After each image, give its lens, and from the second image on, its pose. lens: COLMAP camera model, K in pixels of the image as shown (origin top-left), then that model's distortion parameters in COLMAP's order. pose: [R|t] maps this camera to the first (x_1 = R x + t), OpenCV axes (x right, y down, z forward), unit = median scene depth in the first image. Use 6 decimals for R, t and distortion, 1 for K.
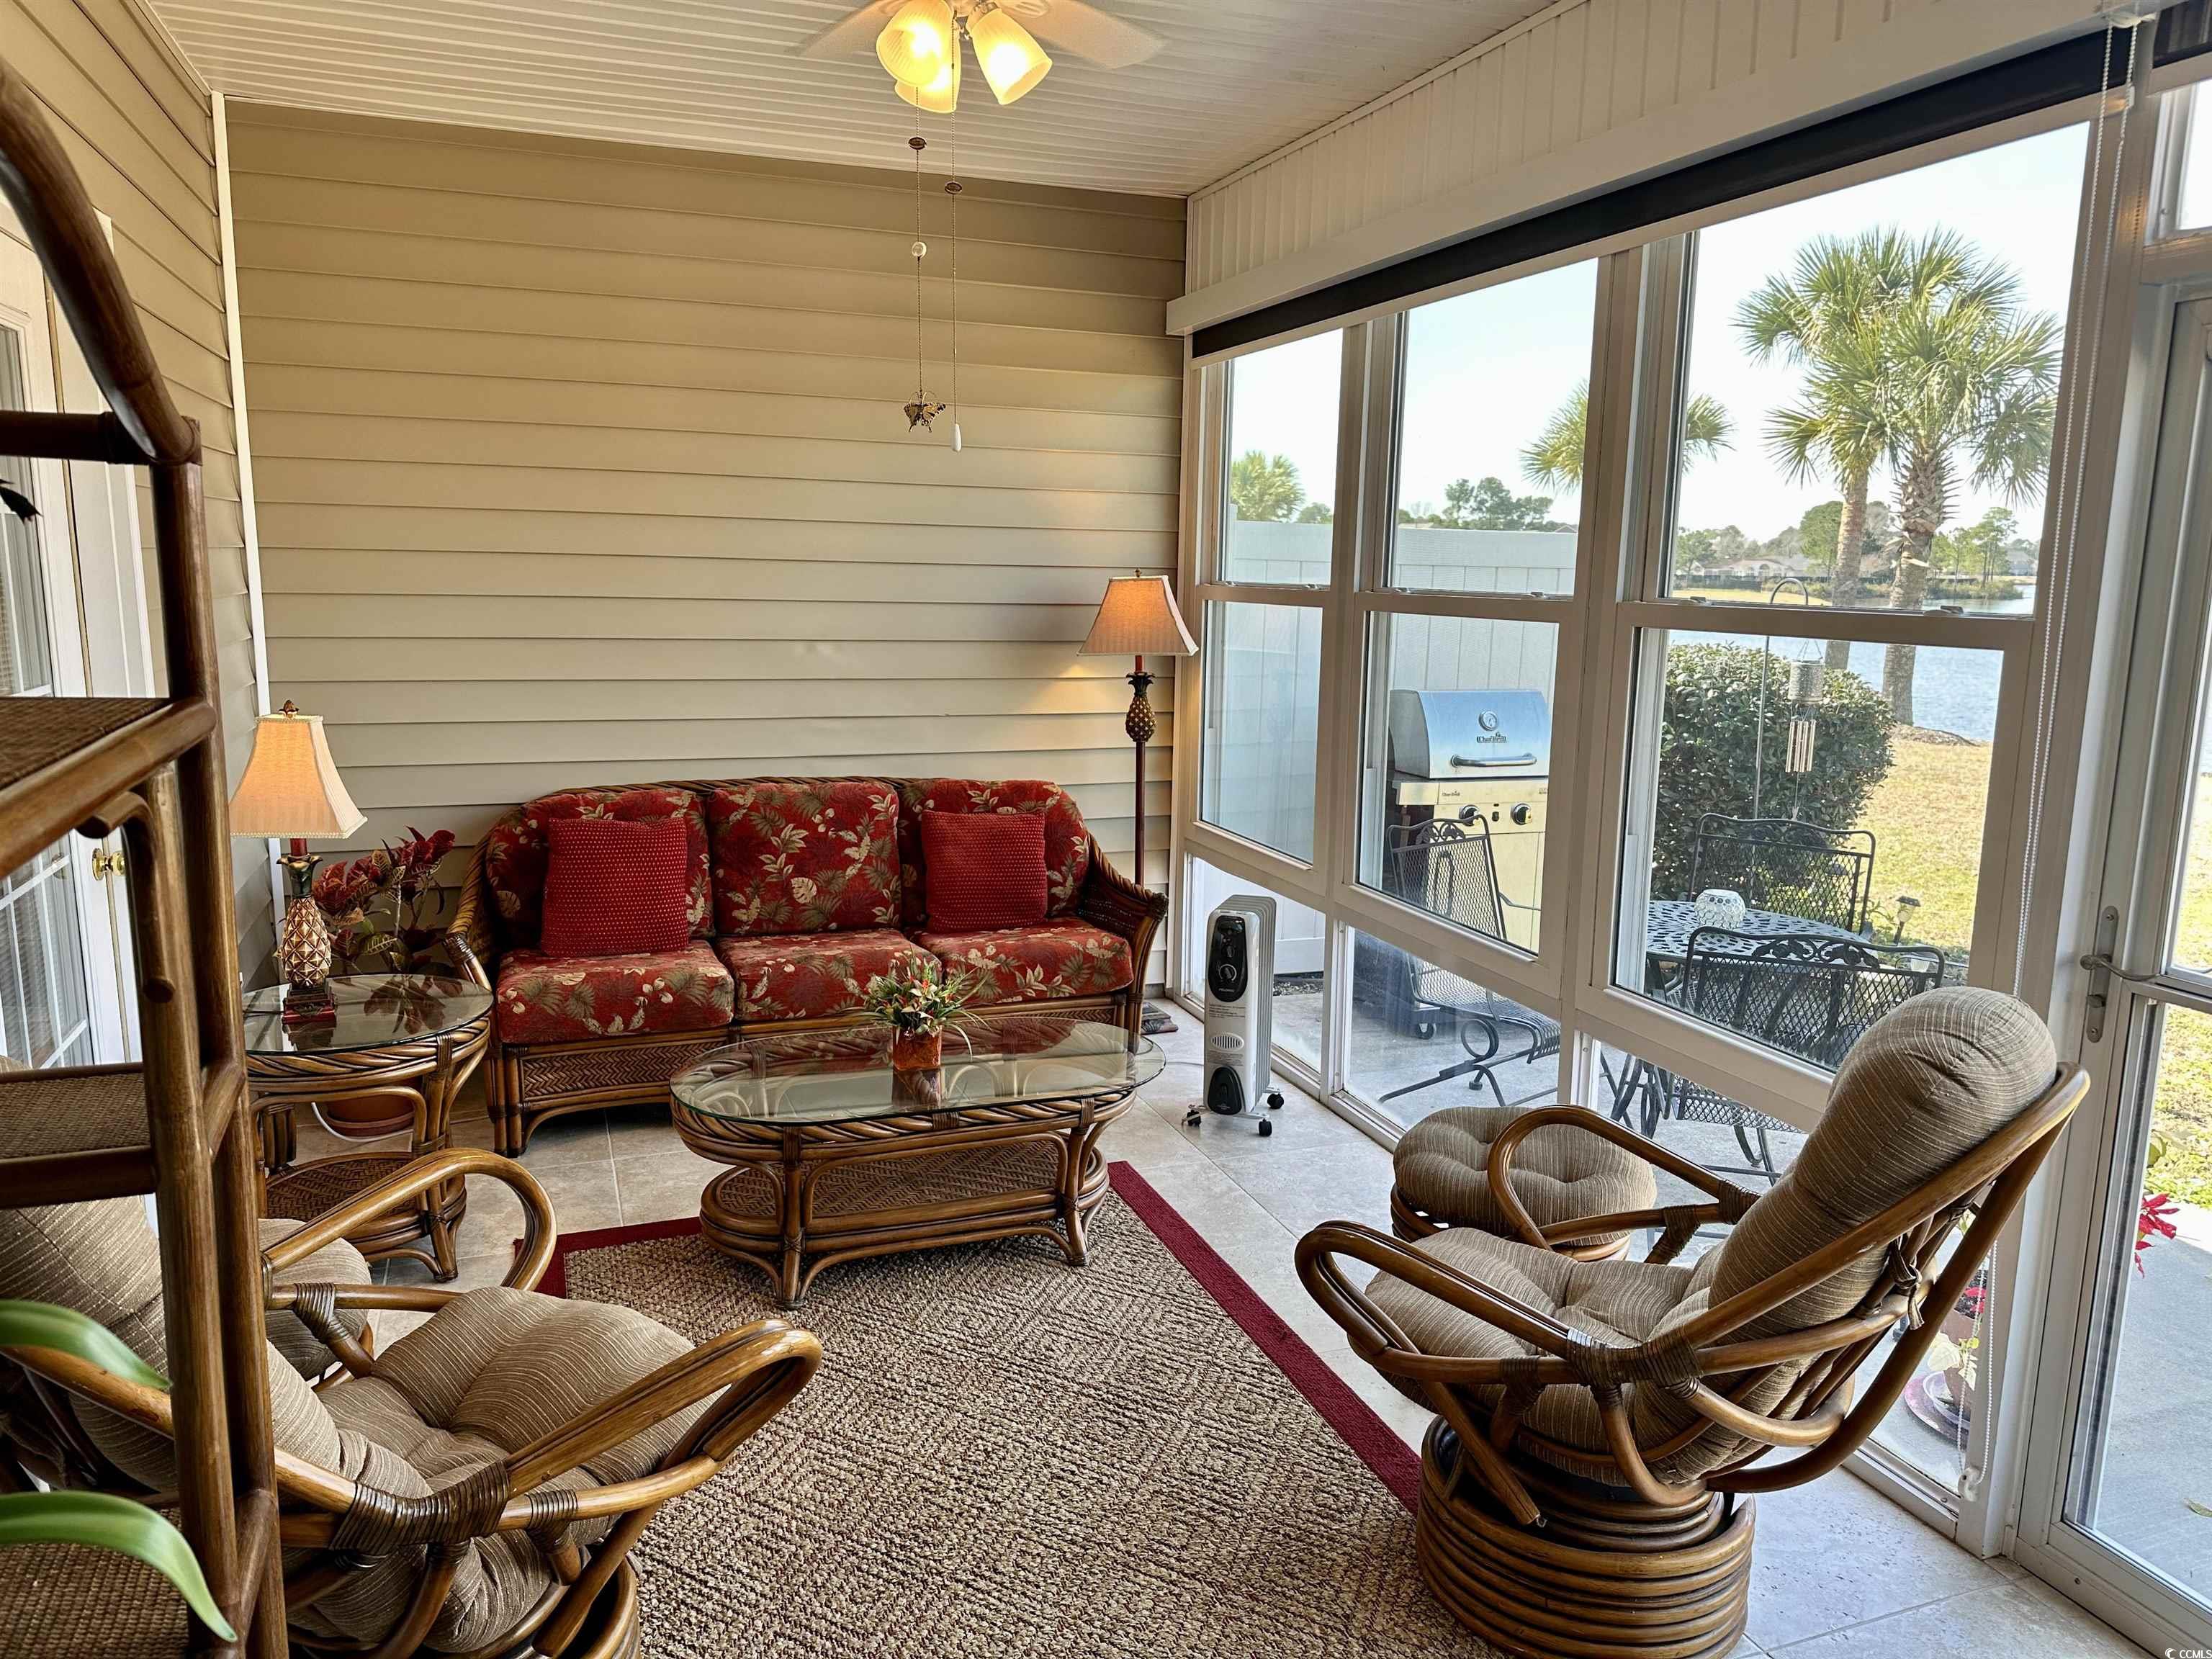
lens RADIAL K [[1554.9, 0, 1106.0], [0, 1554.9, 829.5], [0, 0, 1]] dist [0.003986, -0.001736]
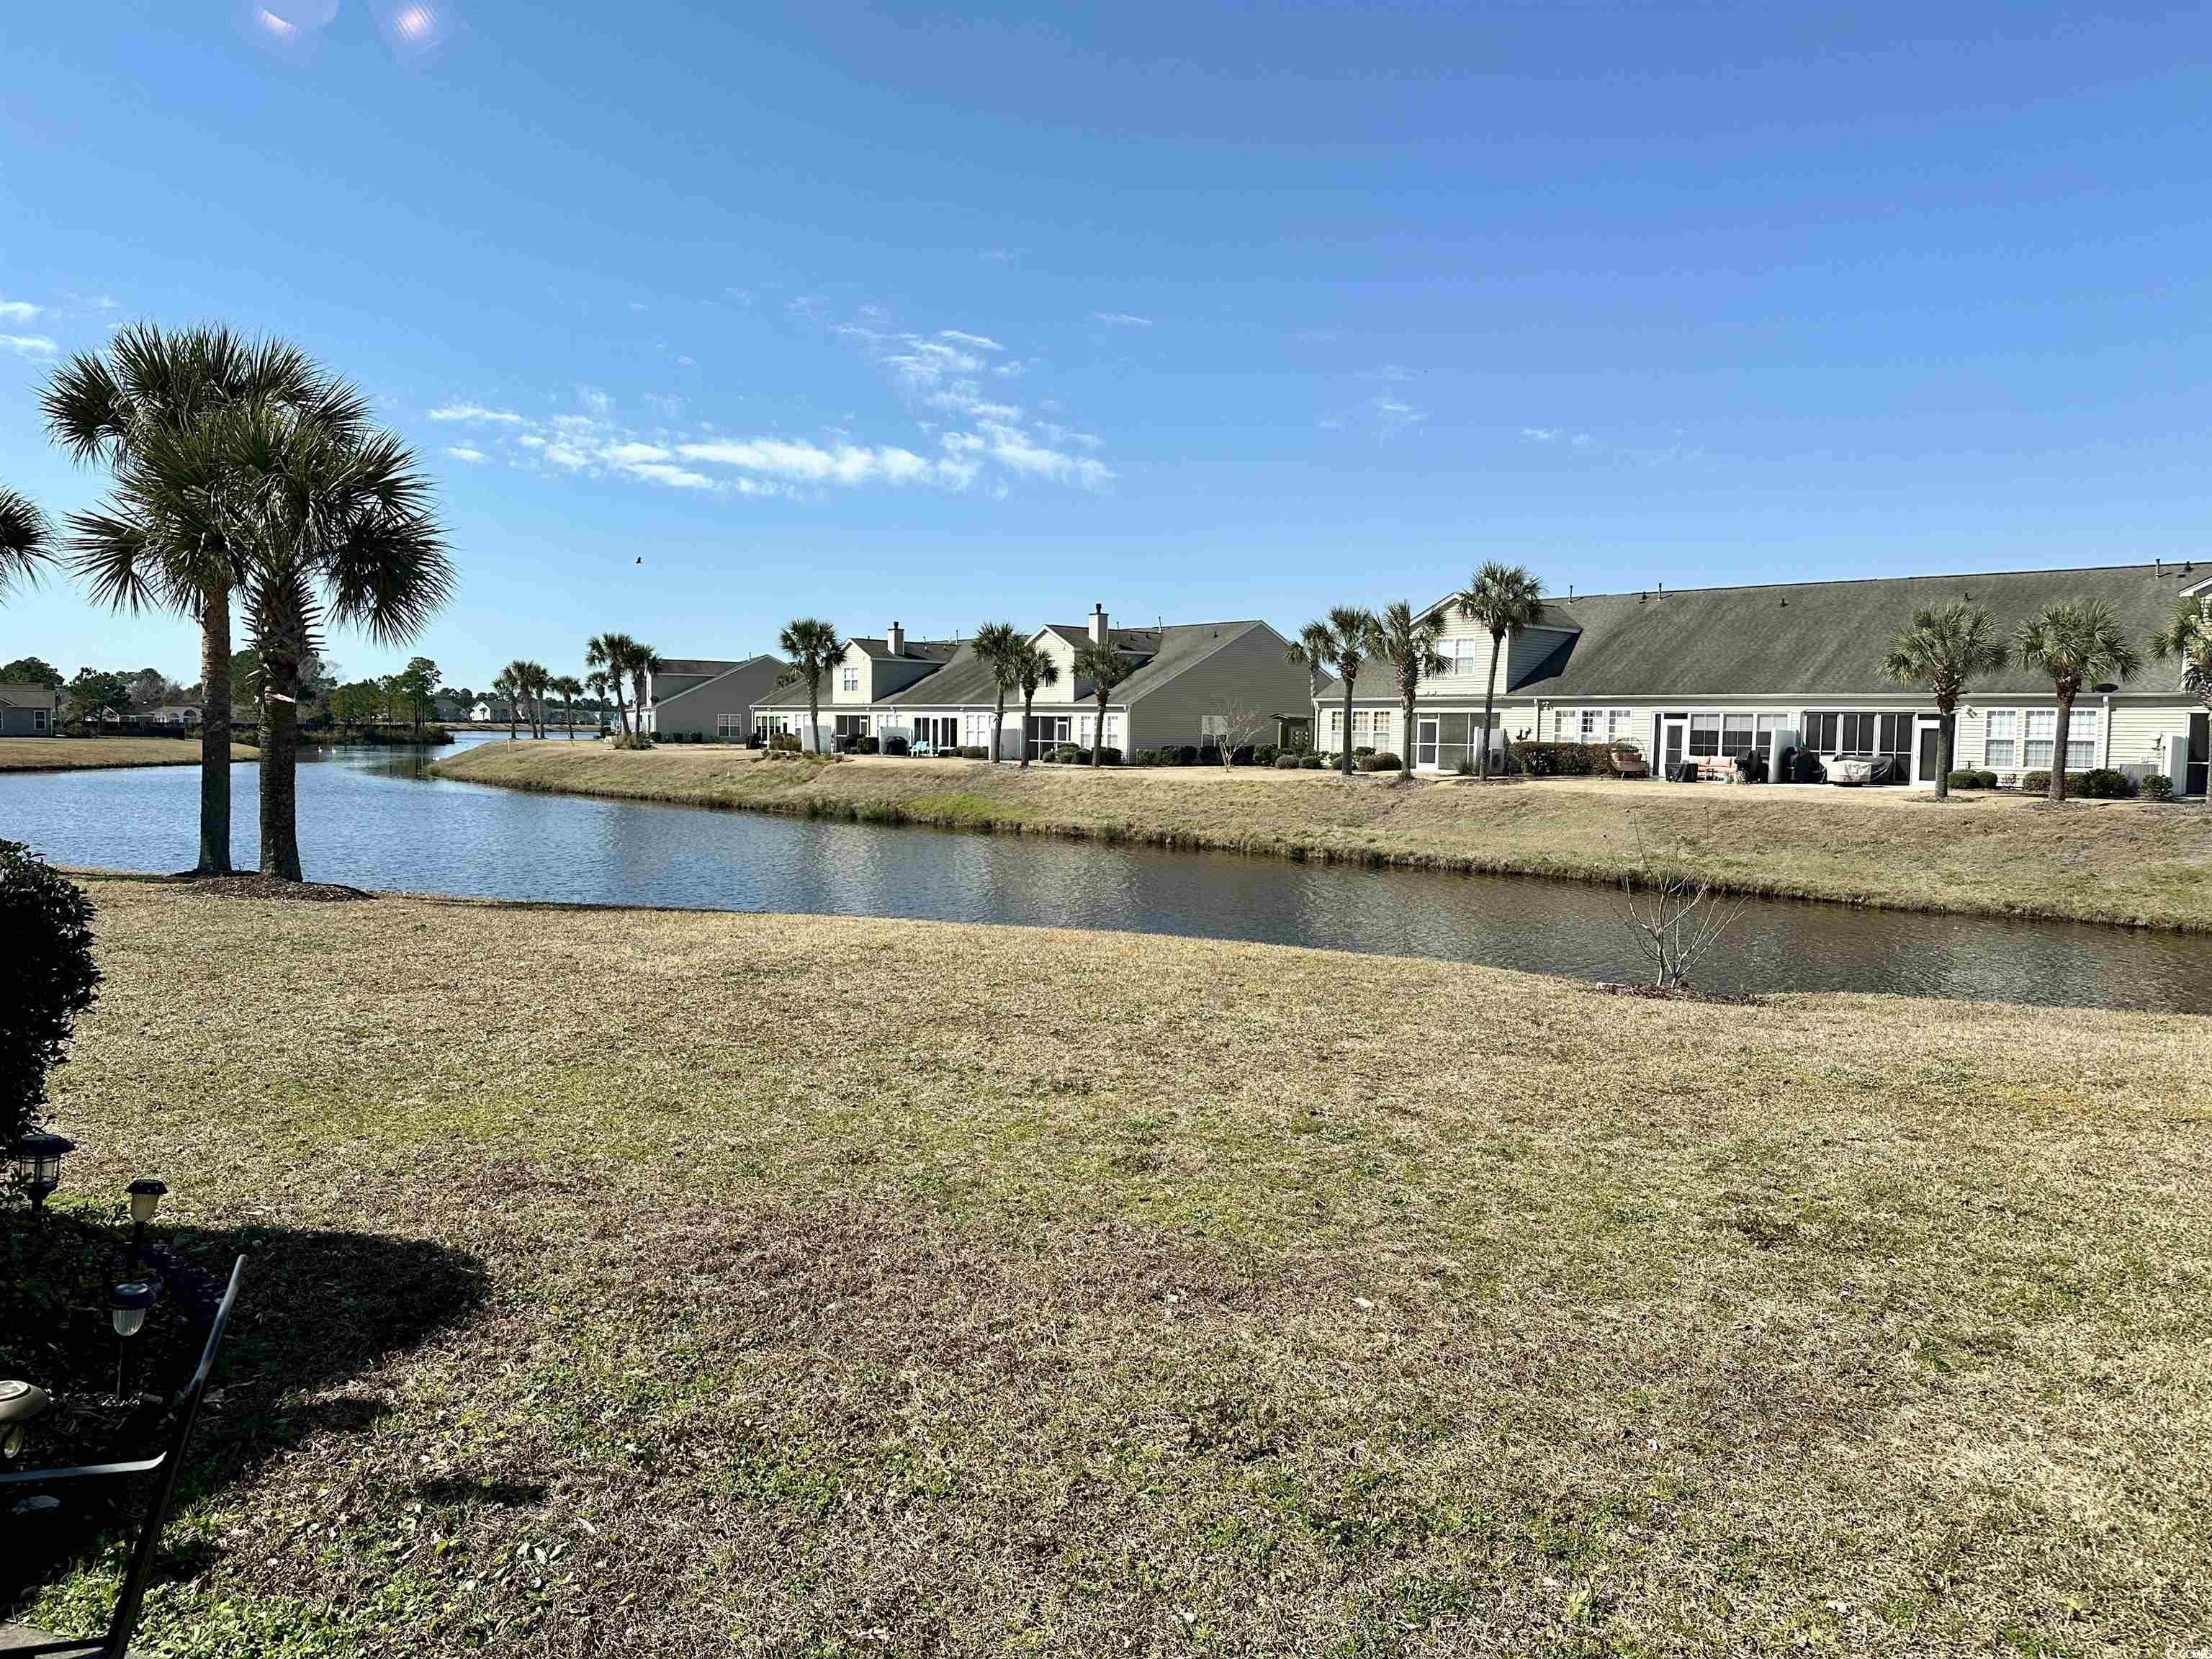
lens RADIAL K [[1554.9, 0, 1106.0], [0, 1554.9, 829.5], [0, 0, 1]] dist [0.003986, -0.001736]
pose [[0.603698, -0.058457, 0.795067, 0.091868], [0.132181, 0.990844, -0.027515, -0.011225], [-0.786179, 0.121704, 0.605897, 0.102353]]
